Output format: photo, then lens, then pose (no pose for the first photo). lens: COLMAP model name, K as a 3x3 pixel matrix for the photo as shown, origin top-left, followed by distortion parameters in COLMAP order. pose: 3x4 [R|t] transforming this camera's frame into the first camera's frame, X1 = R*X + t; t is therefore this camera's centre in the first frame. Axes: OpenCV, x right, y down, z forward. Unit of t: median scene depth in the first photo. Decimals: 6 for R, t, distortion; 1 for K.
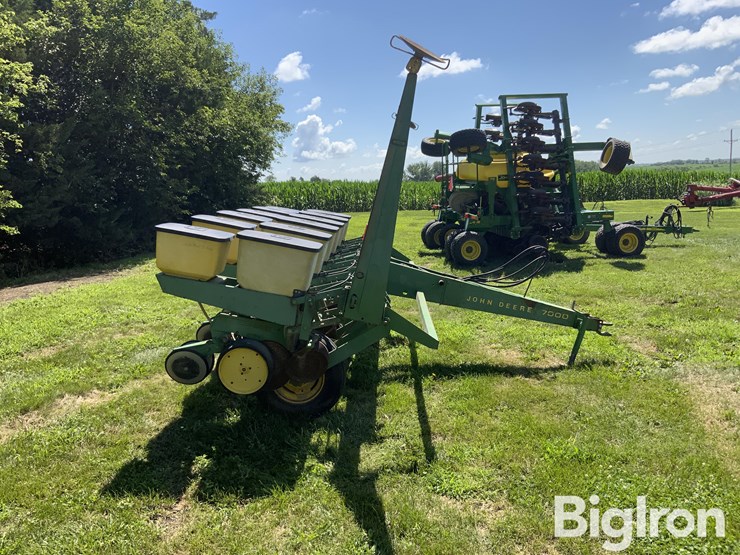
lens RADIAL K [[675.4, 0, 370.0], [0, 675.4, 277.5], [0, 0, 1]] dist [0.105929, -0.151741]
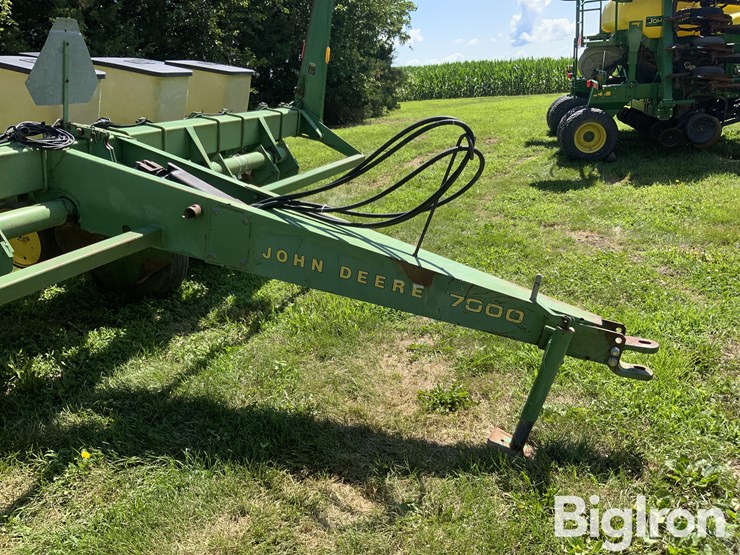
lens RADIAL K [[610.6, 0, 369.2], [0, 610.6, 274.8], [0, 0, 1]] dist [0.098386, -0.192070]
pose [[0.936431, 0.079214, -0.341793, 0.156943], [-0.018114, 0.983795, 0.178378, -0.010930], [0.350384, -0.160848, 0.922691, 0.323217]]
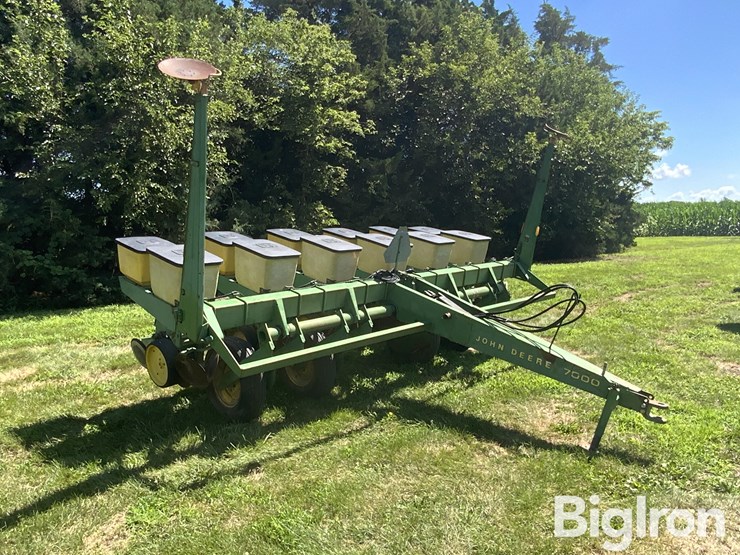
lens RADIAL K [[610.6, 0, 369.2], [0, 610.6, 274.8], [0, 0, 1]] dist [0.098386, -0.192070]
pose [[0.723636, 0.076861, -0.685888, 0.272105], [-0.091934, 0.995658, 0.014581, -0.023009], [0.684031, 0.052505, 0.727561, 0.159805]]
